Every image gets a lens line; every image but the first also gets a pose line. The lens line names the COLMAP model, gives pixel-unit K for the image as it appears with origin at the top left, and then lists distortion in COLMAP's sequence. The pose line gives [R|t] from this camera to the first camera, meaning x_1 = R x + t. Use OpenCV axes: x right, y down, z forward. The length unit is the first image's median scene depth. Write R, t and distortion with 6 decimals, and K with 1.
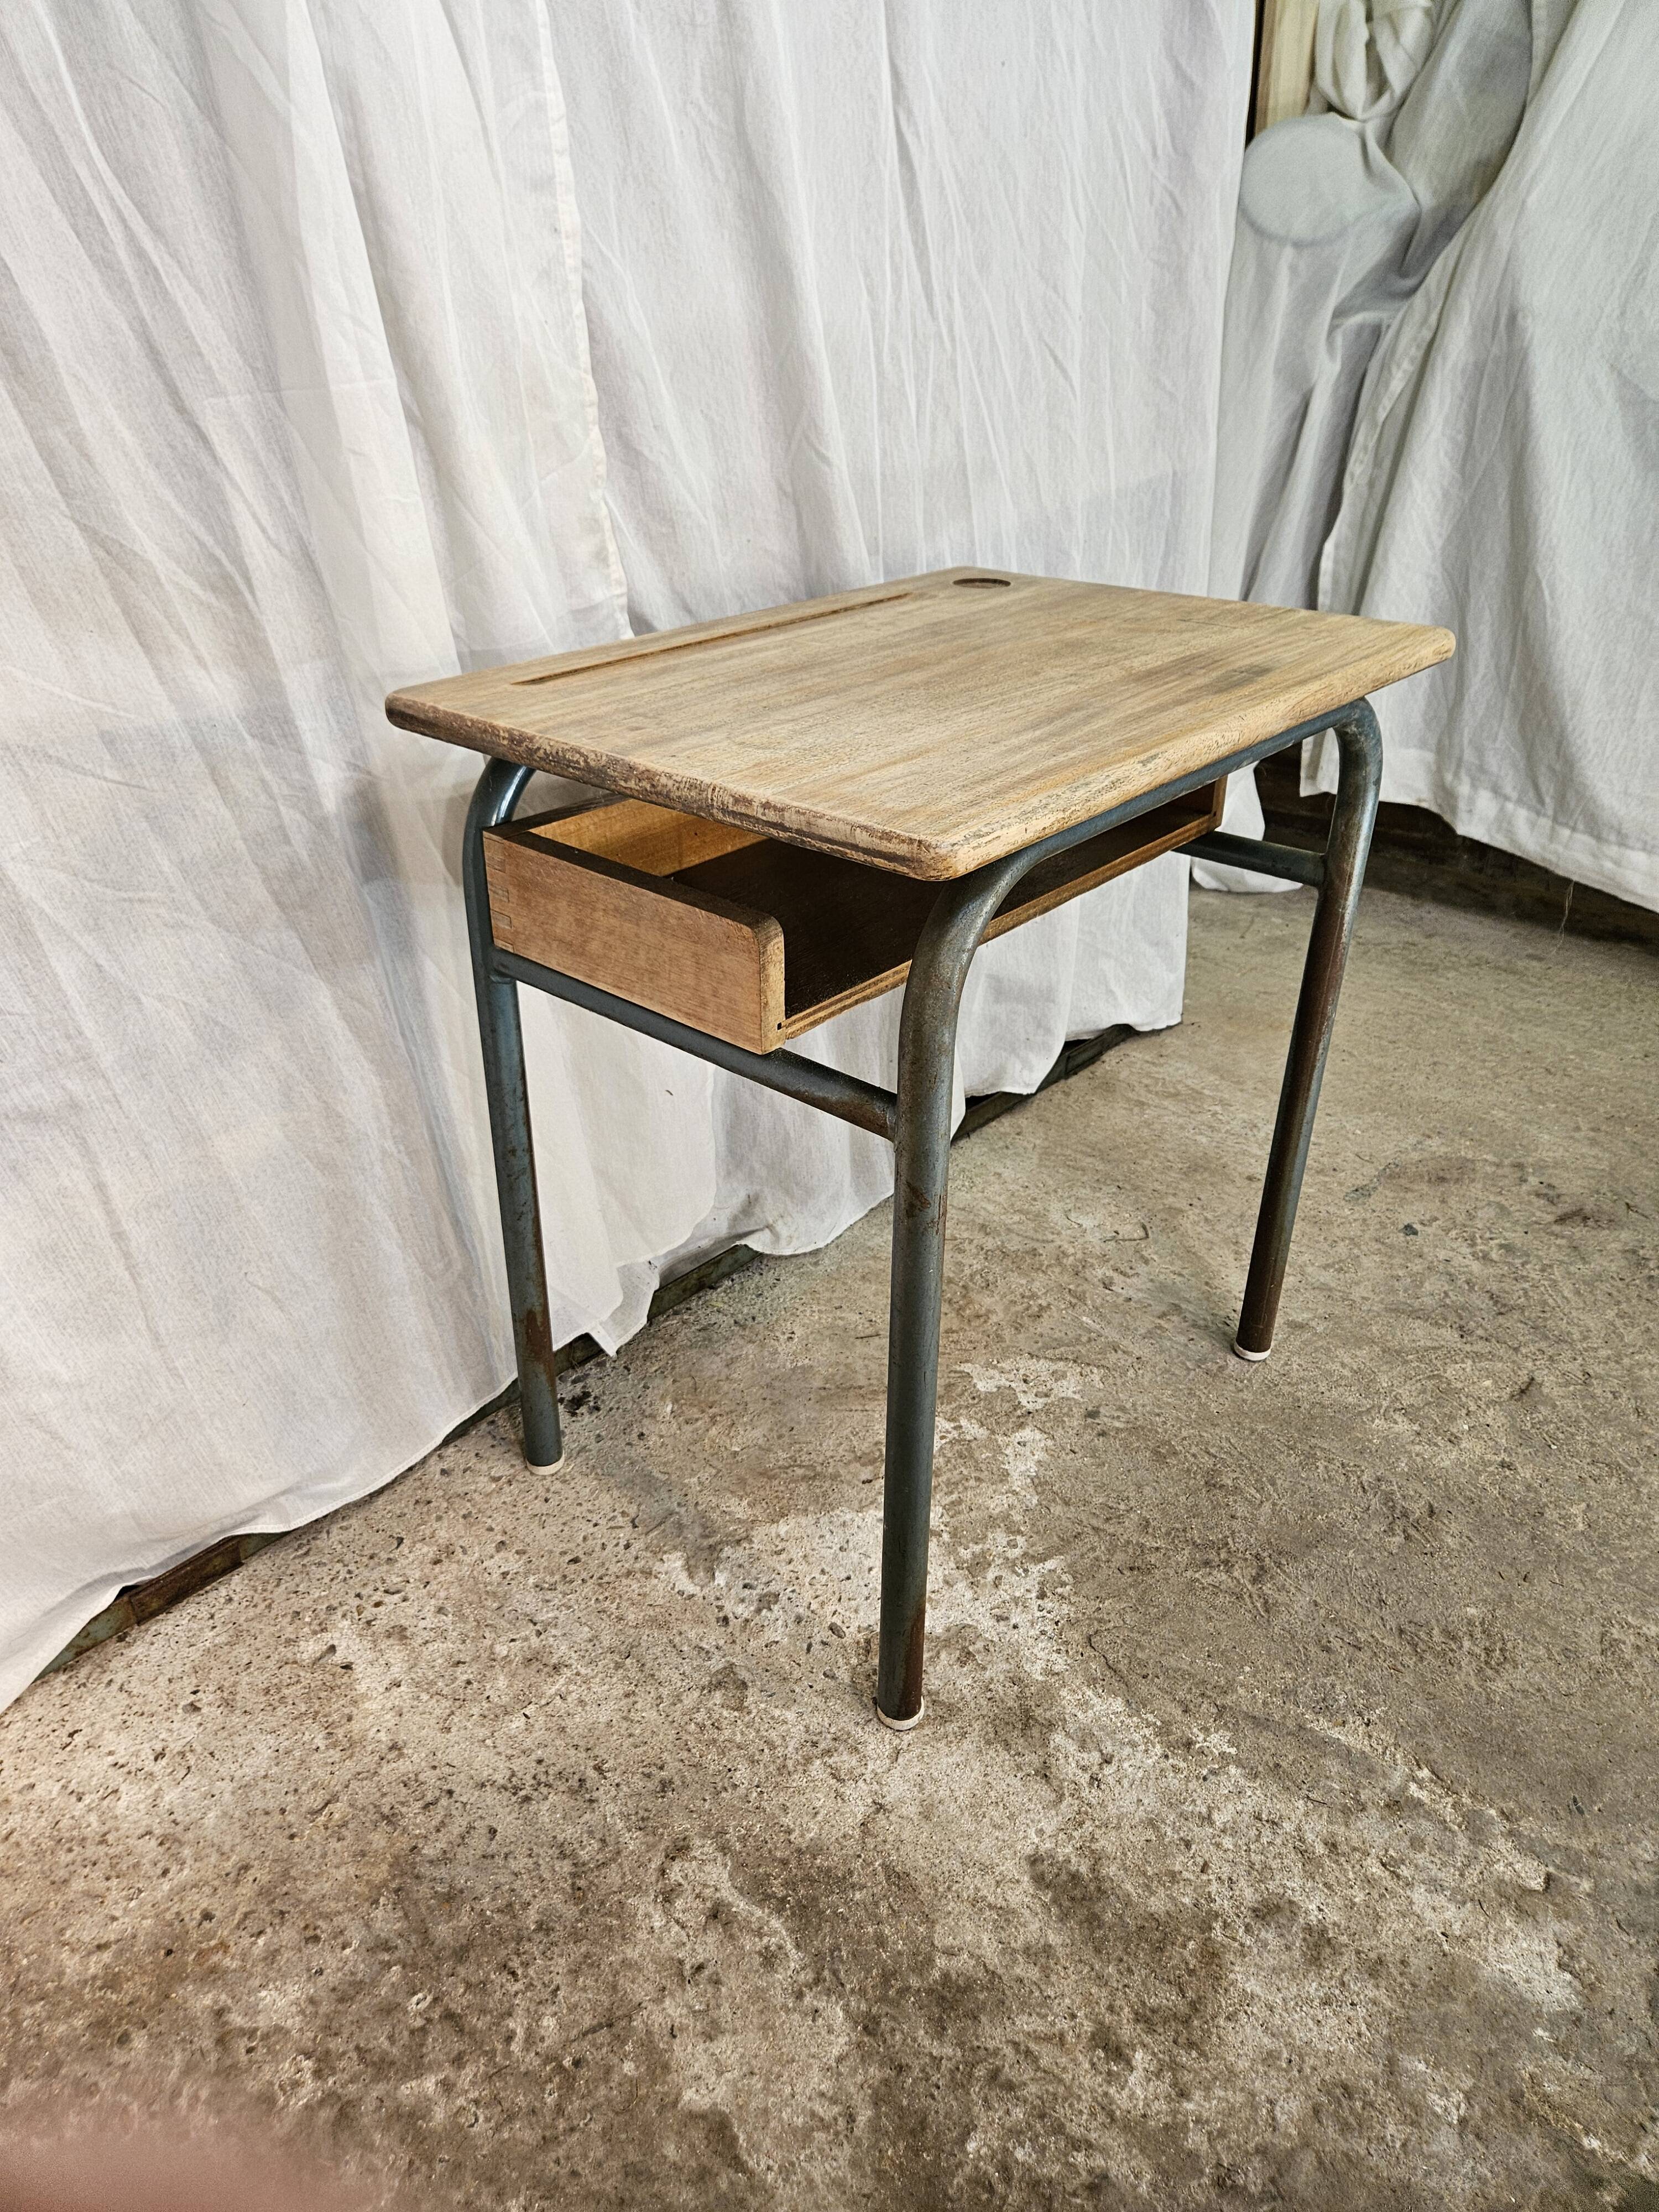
lens RADIAL K [[1488.8, 0, 794.3], [0, 1488.8, 1091.8], [0, 0, 1]] dist [0.067499, -0.057851]
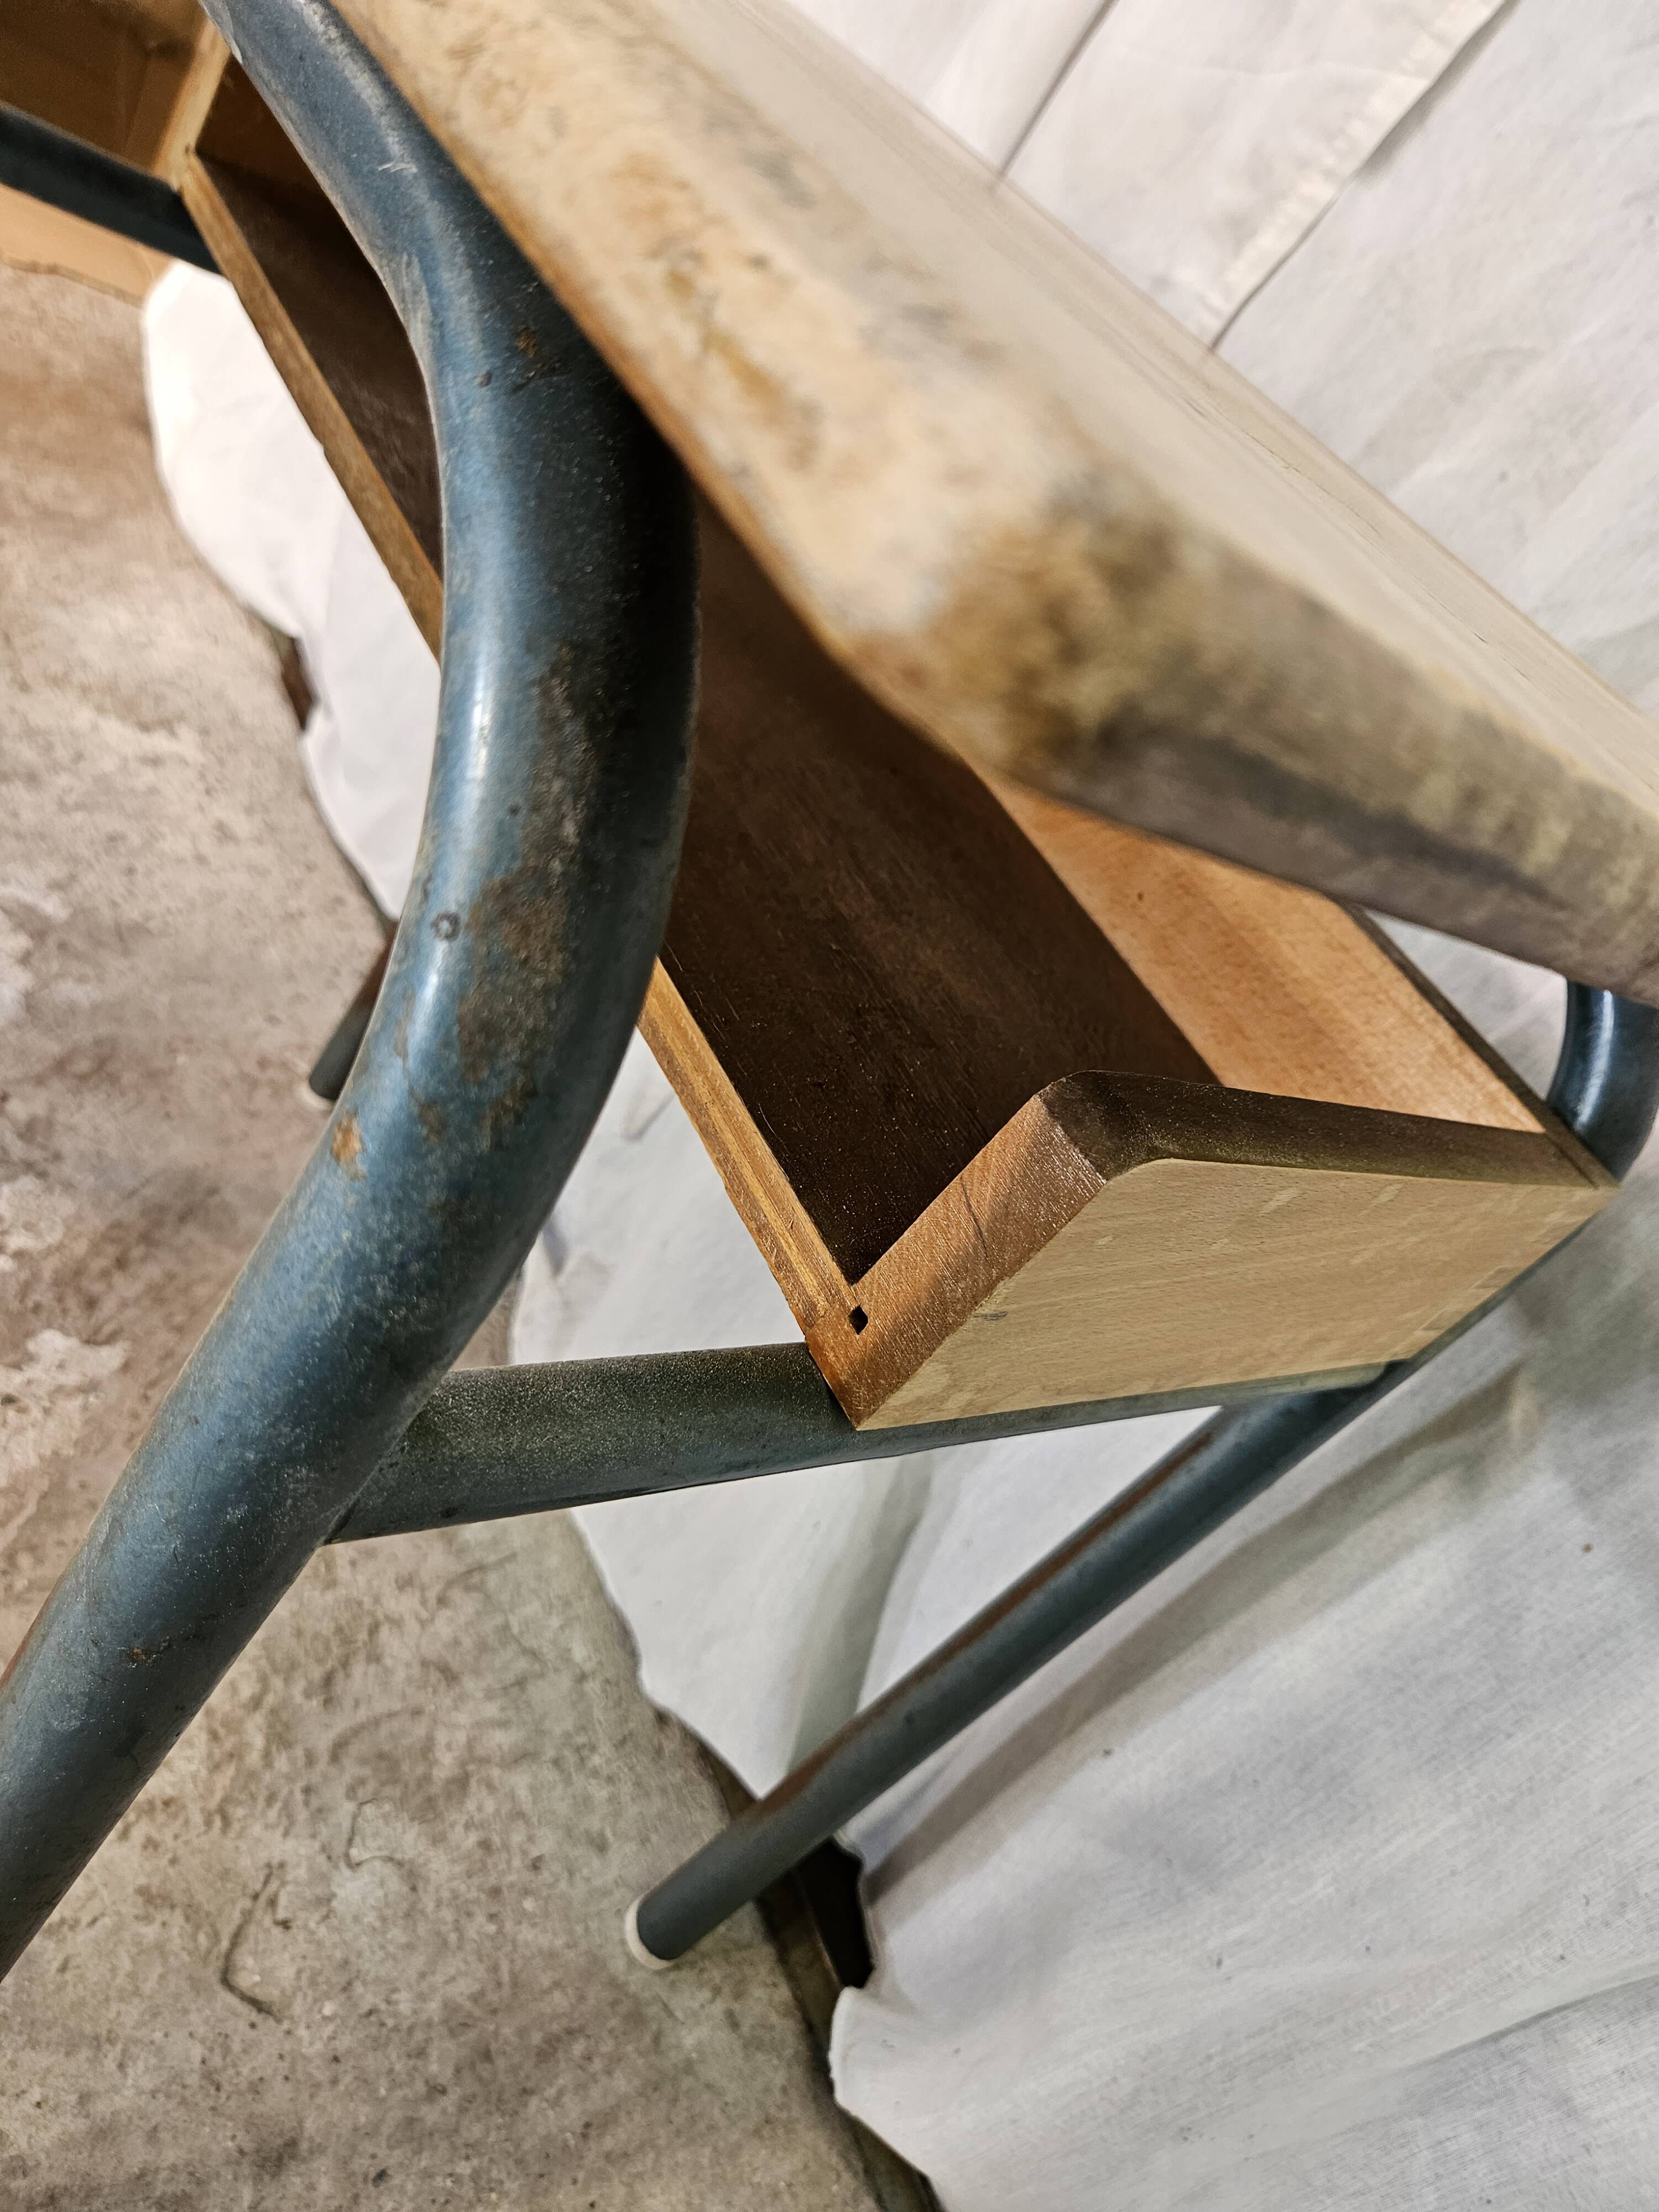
lens RADIAL K [[1525.9, 0, 802.9], [0, 1525.9, 1096.3], [0, 0, 1]] dist [0.016618, -0.008789]
pose [[-0.238084, 0.436717, -0.867522, 0.650952], [-0.867926, 0.305222, 0.391846, -0.369245], [0.435913, 0.846237, 0.306369, 1.118606]]
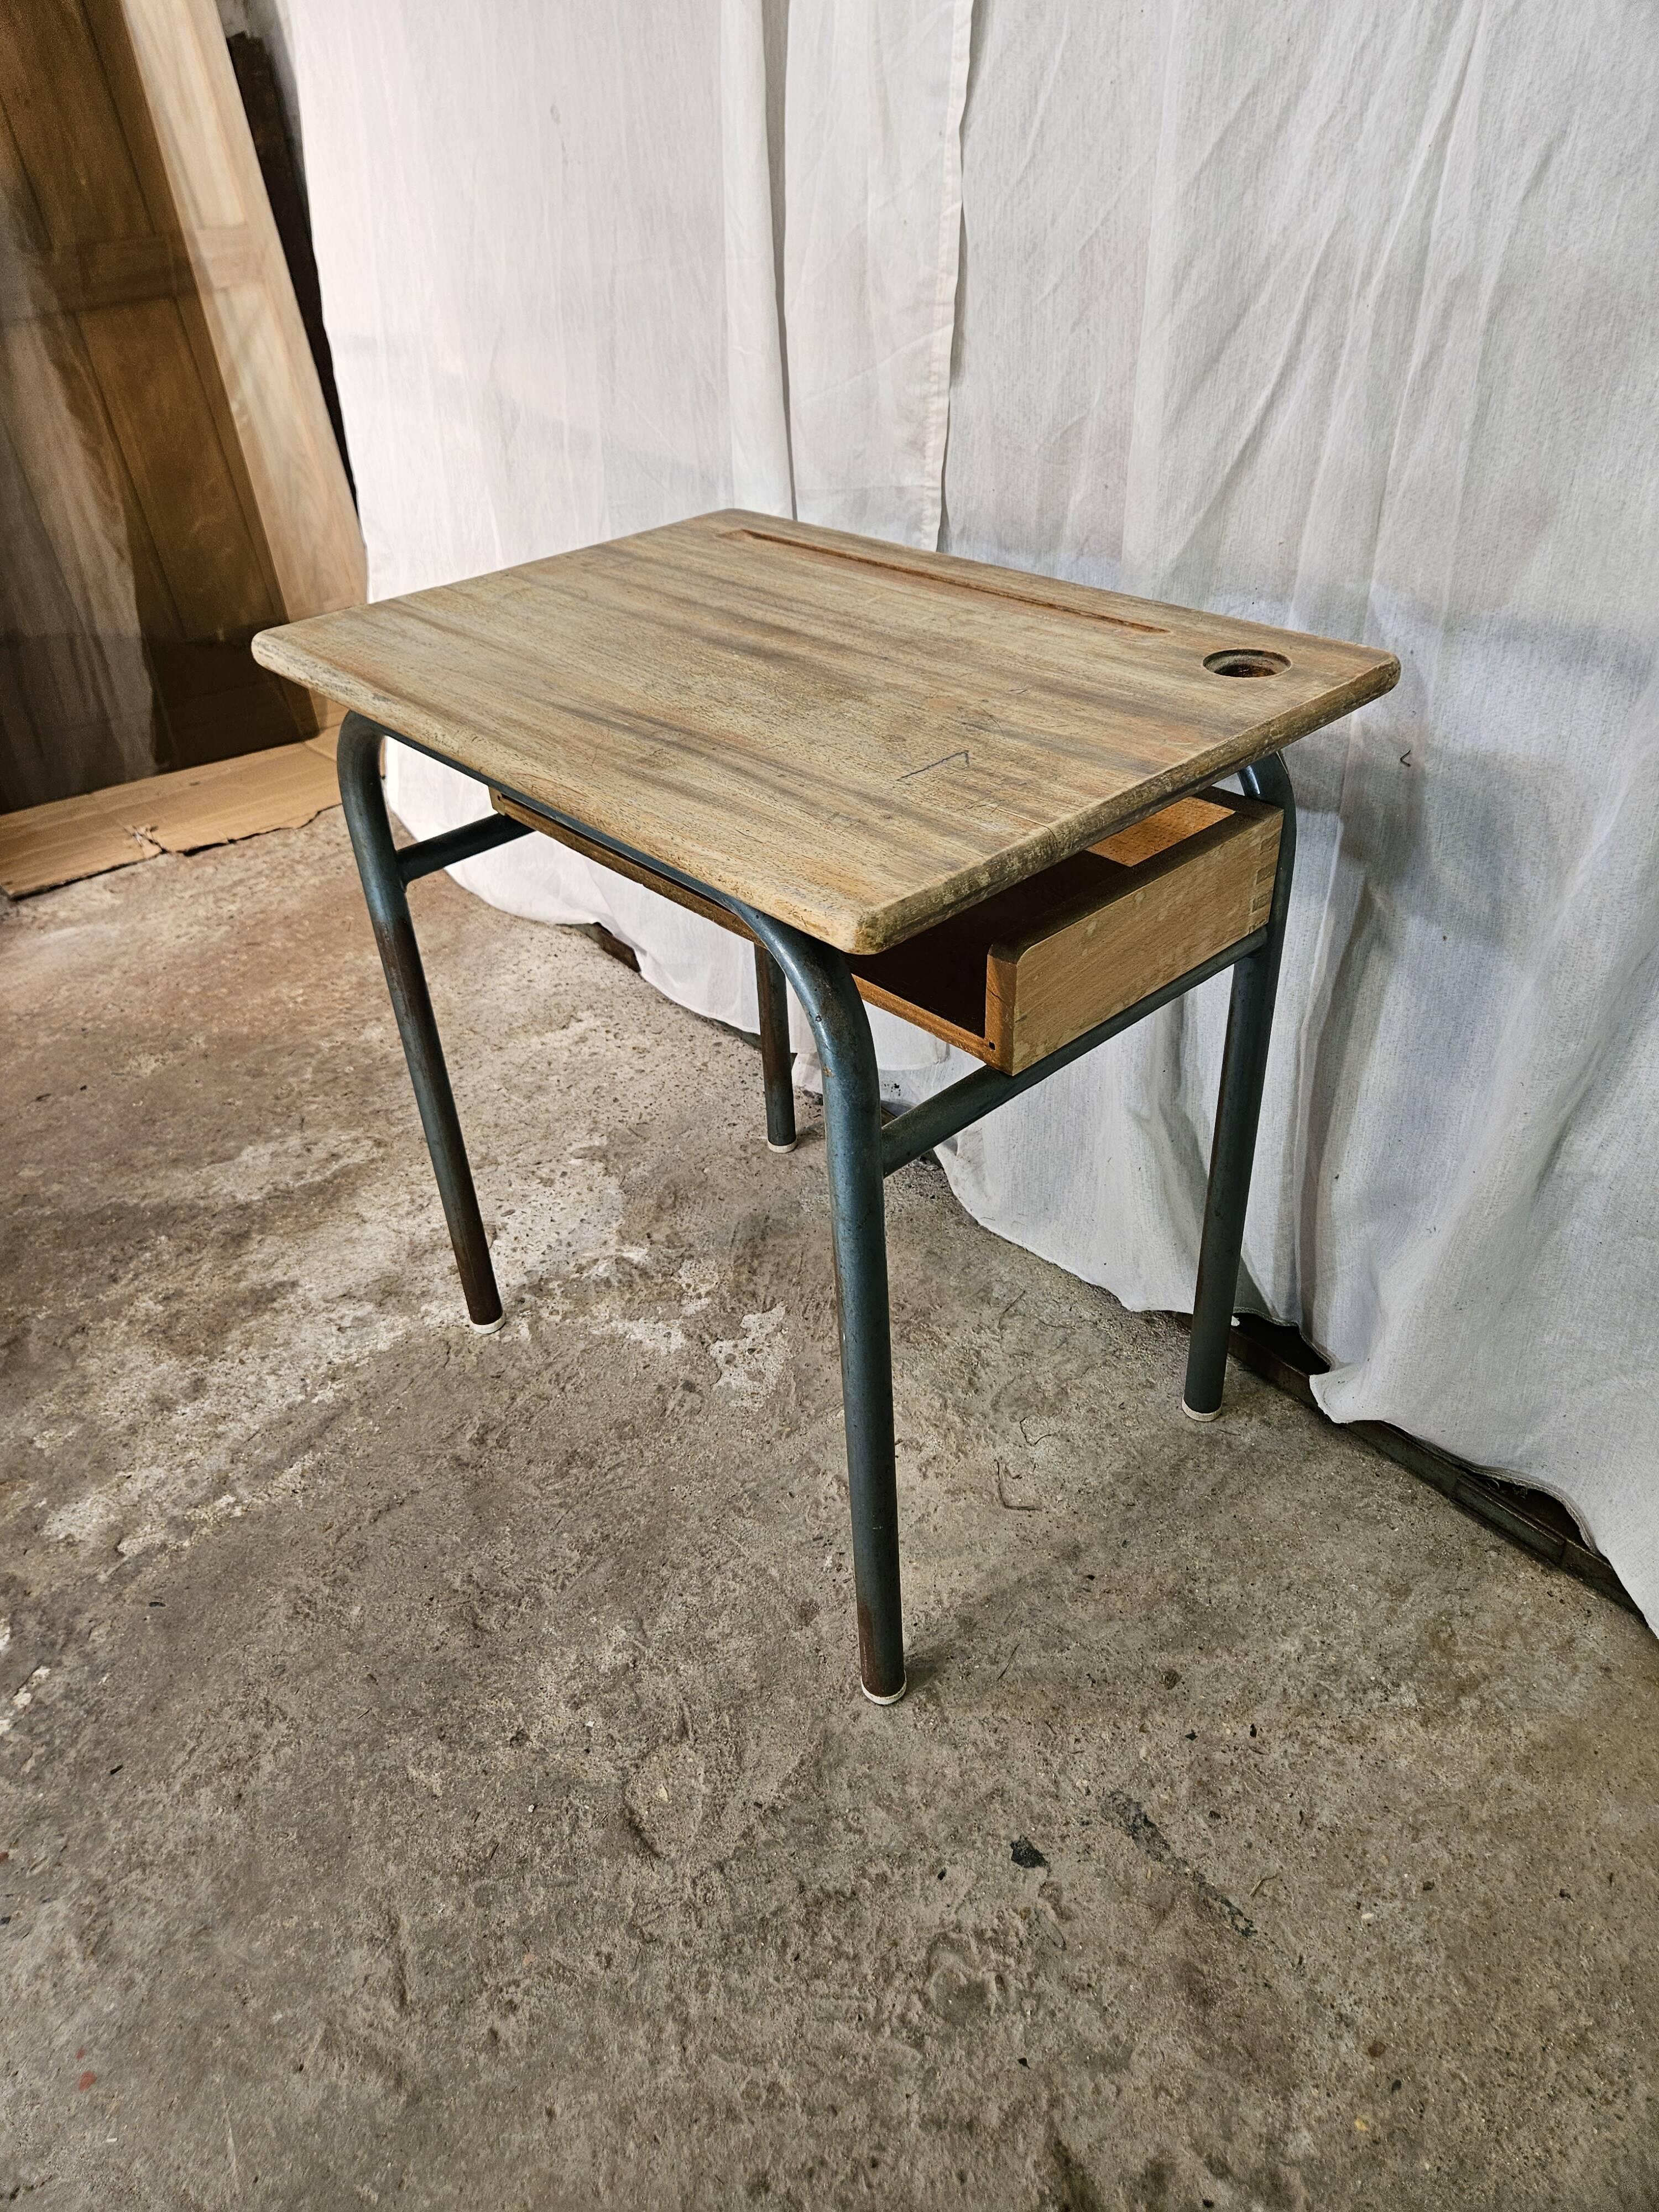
lens RADIAL K [[1488.8, 0, 791.1], [0, 1488.8, 1076.3], [0, 0, 1]] dist [0.067499, -0.057851]
pose [[-0.129273, 0.564085, -0.815534, 1.111210], [-0.423870, 0.712077, 0.559715, -0.653047], [0.896450, 0.418036, 0.147047, 1.031550]]
